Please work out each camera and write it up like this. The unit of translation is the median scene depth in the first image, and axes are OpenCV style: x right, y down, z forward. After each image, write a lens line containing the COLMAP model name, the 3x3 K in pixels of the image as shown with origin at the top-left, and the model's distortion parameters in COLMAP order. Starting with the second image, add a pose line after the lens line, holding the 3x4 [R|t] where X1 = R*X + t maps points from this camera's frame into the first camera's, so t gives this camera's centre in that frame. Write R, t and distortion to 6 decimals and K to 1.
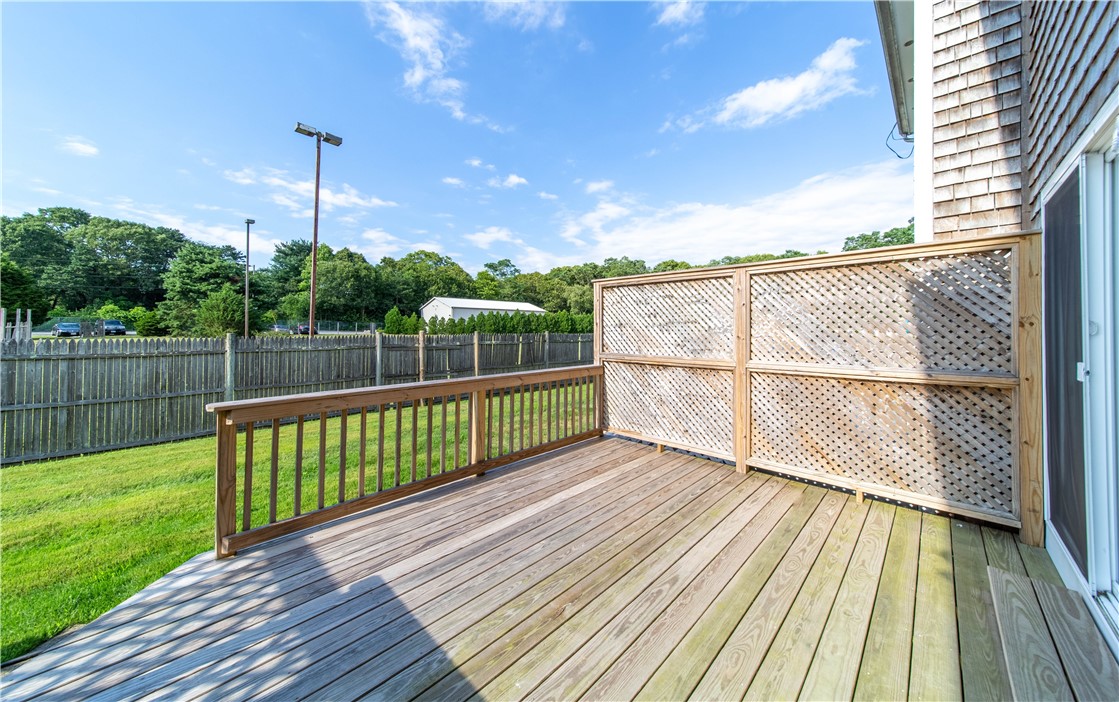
lens RADIAL K [[390.0, 0, 556.4], [0, 390.0, 322.8], [0, 0, 1]] dist [0.000521, 0.000049]
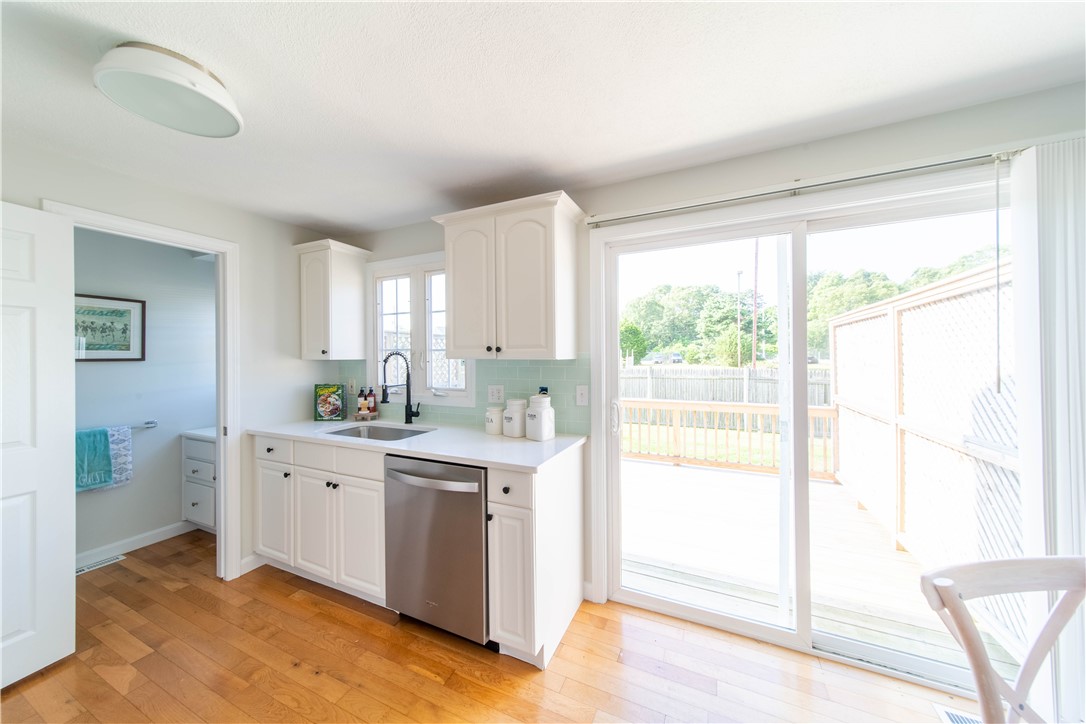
lens RADIAL K [[374.3, 0, 539.2], [0, 374.3, 357.6], [0, 0, 1]] dist [0.006863, -0.000202]
pose [[0.326379, -0.007462, -0.945210, 0.101870], [0.024158, 0.999708, 0.000449, -0.004585], [0.944930, -0.022981, 0.326464, 0.001450]]
